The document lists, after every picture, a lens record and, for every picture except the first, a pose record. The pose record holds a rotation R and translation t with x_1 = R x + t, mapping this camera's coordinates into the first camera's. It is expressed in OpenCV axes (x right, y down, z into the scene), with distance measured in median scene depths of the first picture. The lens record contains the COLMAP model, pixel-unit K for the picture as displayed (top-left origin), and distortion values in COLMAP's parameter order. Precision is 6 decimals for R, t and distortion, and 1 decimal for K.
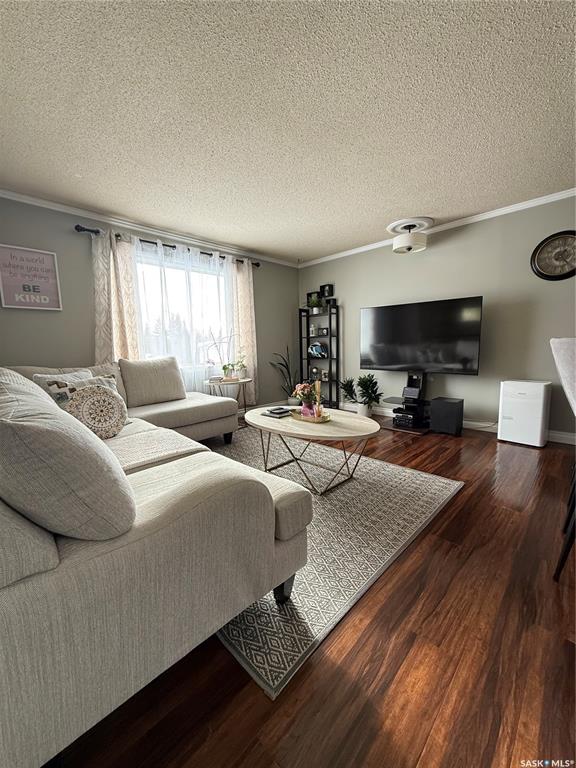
lens RADIAL K [[307.5, 0, 288.7], [0, 307.5, 383.0], [0, 0, 1]] dist [-0.000797, 0.000452]
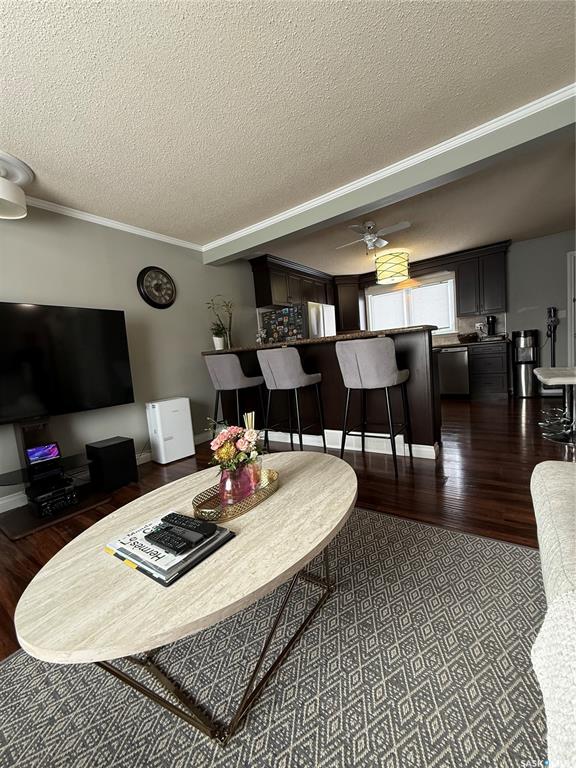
lens RADIAL K [[307.5, 0, 285.4], [0, 307.5, 381.6], [0, 0, 1]] dist [-0.000797, 0.000452]
pose [[-0.144149, -0.051613, 0.988209, -0.295388], [0.205525, 0.975301, 0.080919, -0.065874], [-0.967978, 0.214766, -0.129980, 0.710752]]
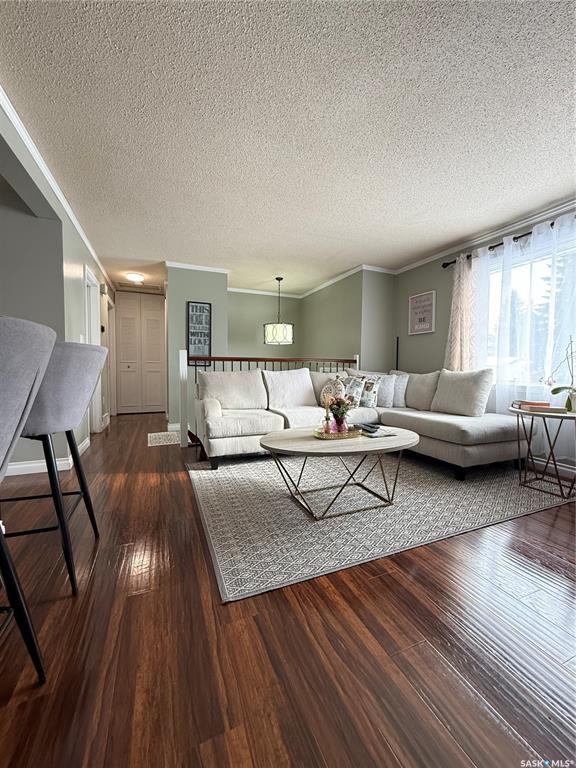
lens RADIAL K [[307.5, 0, 288.9], [0, 307.5, 384.1], [0, 0, 1]] dist [-0.000797, 0.000452]
pose [[-0.383110, 0.072880, -0.920823, 0.711404], [-0.109079, 0.986338, 0.123448, -0.099663], [0.917240, 0.147736, -0.369926, 0.885916]]
